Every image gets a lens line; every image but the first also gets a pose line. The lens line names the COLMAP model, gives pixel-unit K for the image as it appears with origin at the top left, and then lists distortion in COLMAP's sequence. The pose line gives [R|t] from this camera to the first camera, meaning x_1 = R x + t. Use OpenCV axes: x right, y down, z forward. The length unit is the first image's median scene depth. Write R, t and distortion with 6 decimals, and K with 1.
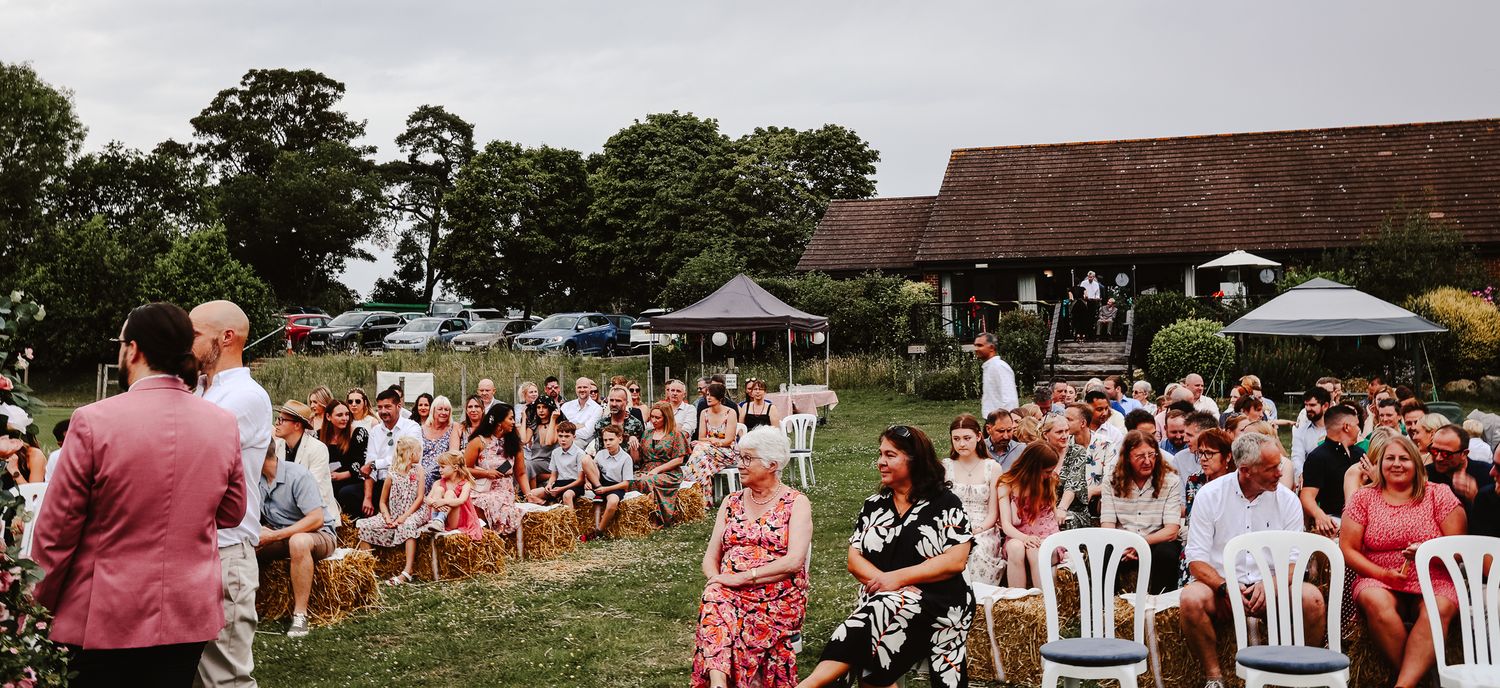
lens RADIAL K [[1467.9, 0, 750.0], [0, 1467.9, 199.3], [0, 0, 1]] dist [-0.108401, 0.153529]
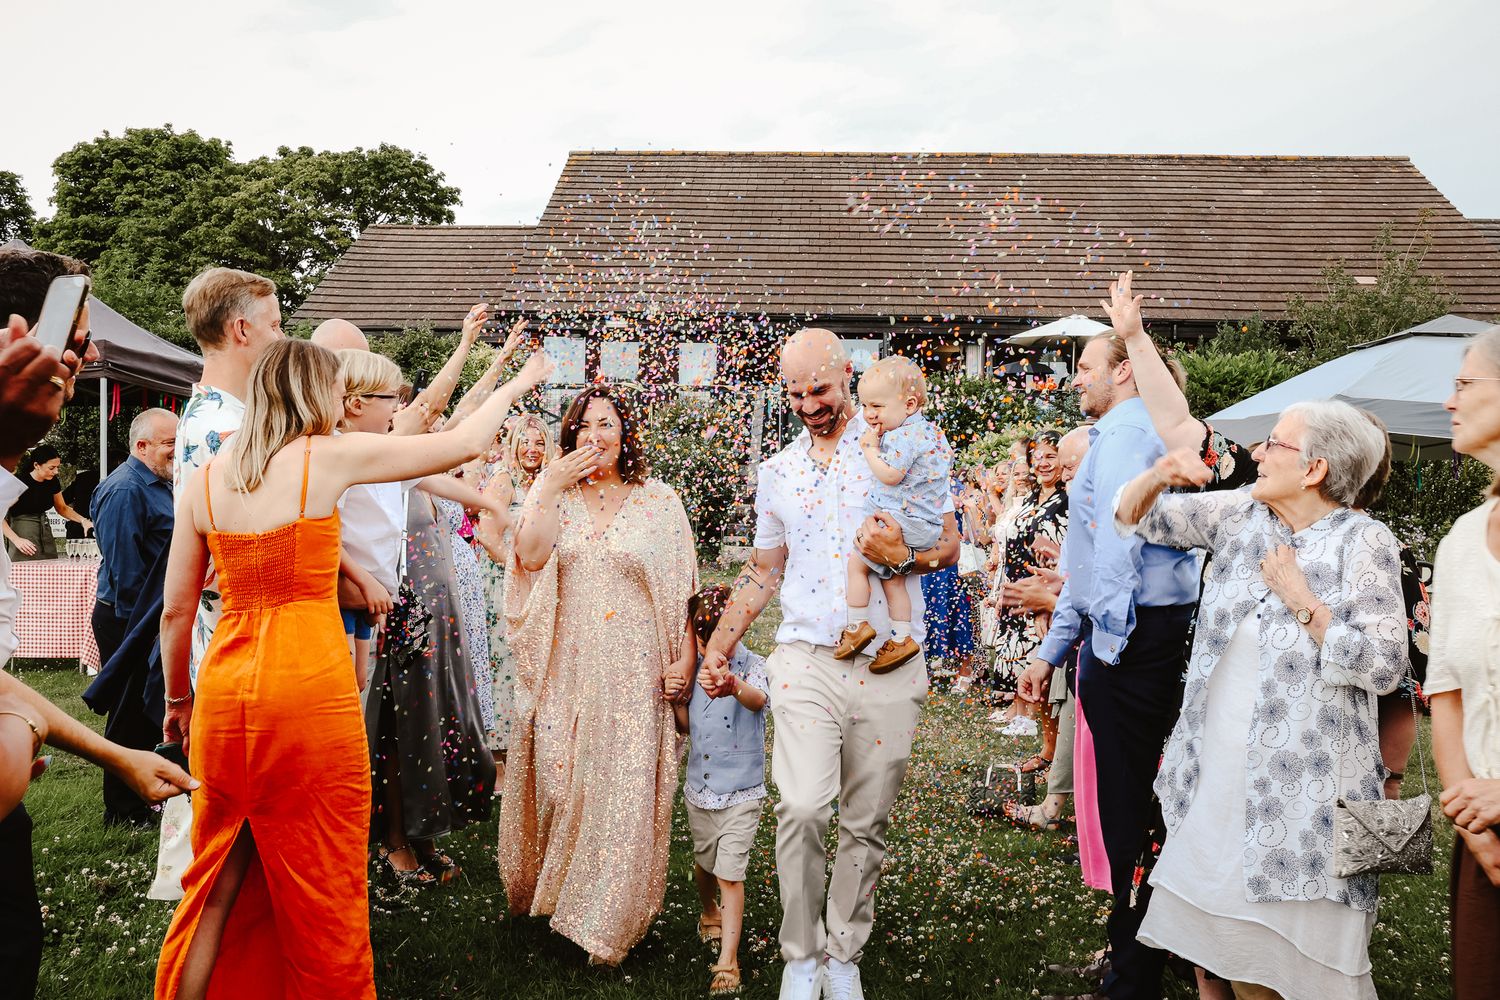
lens RADIAL K [[1409.4, 0, 750.0], [0, 1409.4, 500.0], [0, 0, 1]] dist [-0.096205, 0.128341]
pose [[0.961227, 0.026053, 0.274526, 0.054208], [-0.055882, 0.993275, 0.101402, 0.048108], [-0.270038, -0.112811, 0.956218, 0.410263]]
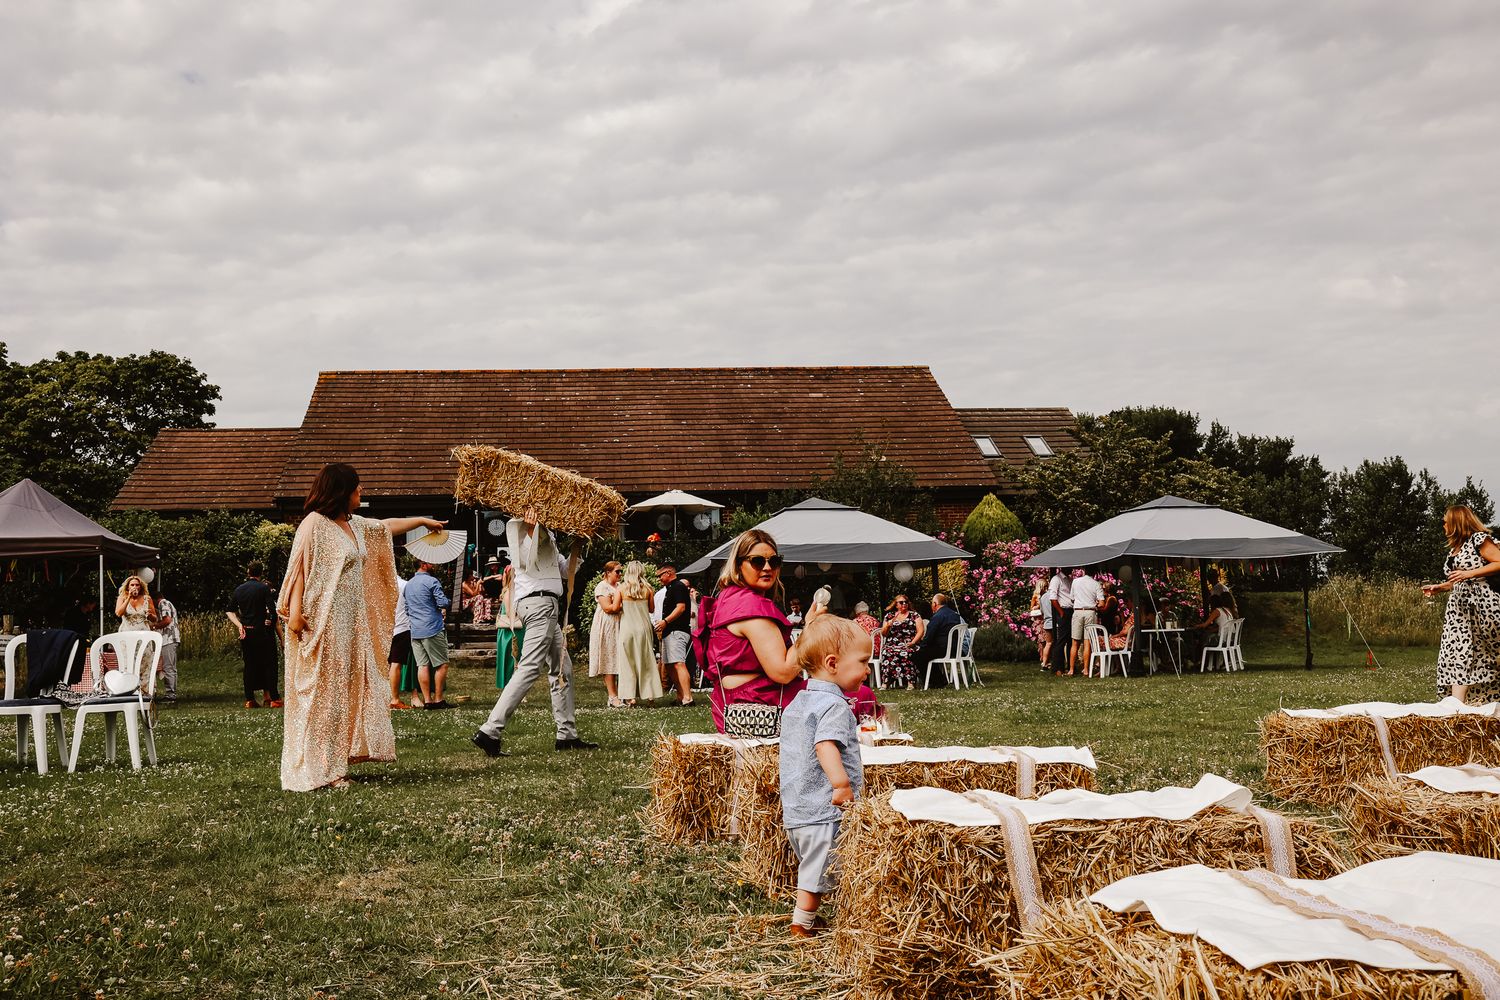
lens RADIAL K [[1454.9, 0, 750.0], [0, 1454.9, 500.0], [0, 0, 1]] dist [-0.099303, 0.153597]
pose [[0.898351, 0.027607, 0.438410, 0.003195], [-0.026099, 0.999615, -0.009467, 0.039387], [-0.438502, -0.002938, 0.898725, 0.177489]]
